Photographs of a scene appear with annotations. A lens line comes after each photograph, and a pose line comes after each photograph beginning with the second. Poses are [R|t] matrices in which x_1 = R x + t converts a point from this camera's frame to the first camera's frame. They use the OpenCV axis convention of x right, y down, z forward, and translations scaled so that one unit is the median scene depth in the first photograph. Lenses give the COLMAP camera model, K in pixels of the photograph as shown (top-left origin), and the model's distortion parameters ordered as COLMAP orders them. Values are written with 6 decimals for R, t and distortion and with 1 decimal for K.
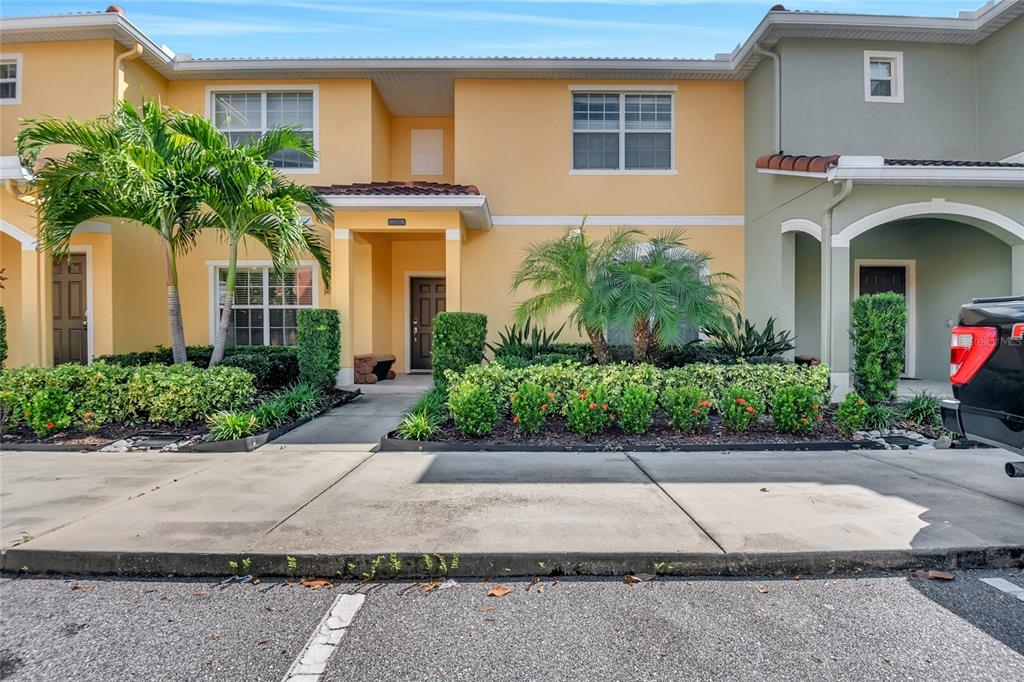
lens RADIAL K [[453.1, 0, 516.6], [0, 453.1, 349.9], [0, 0, 1]] dist [0.001554, -0.014178]
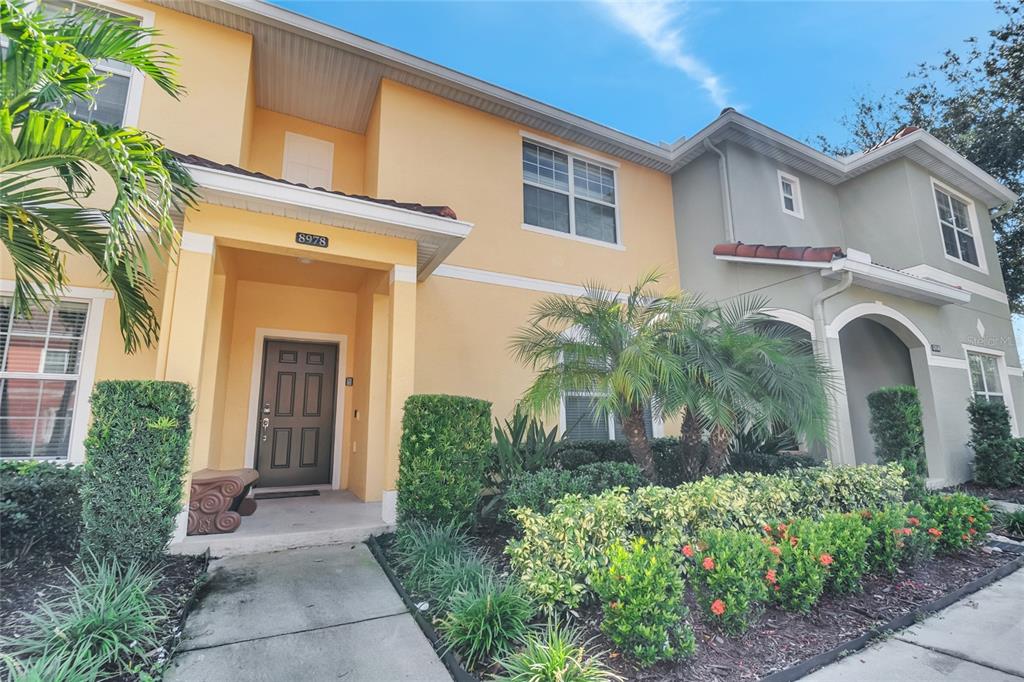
lens RADIAL K [[457.4, 0, 512.0], [0, 457.4, 341.0], [0, 0, 1]] dist [0.003372, -0.014643]
pose [[0.885149, 0.078253, 0.458680, -0.289620], [0.018341, 0.979124, -0.202435, -0.026145], [-0.464946, 0.187598, 0.865235, 0.374274]]
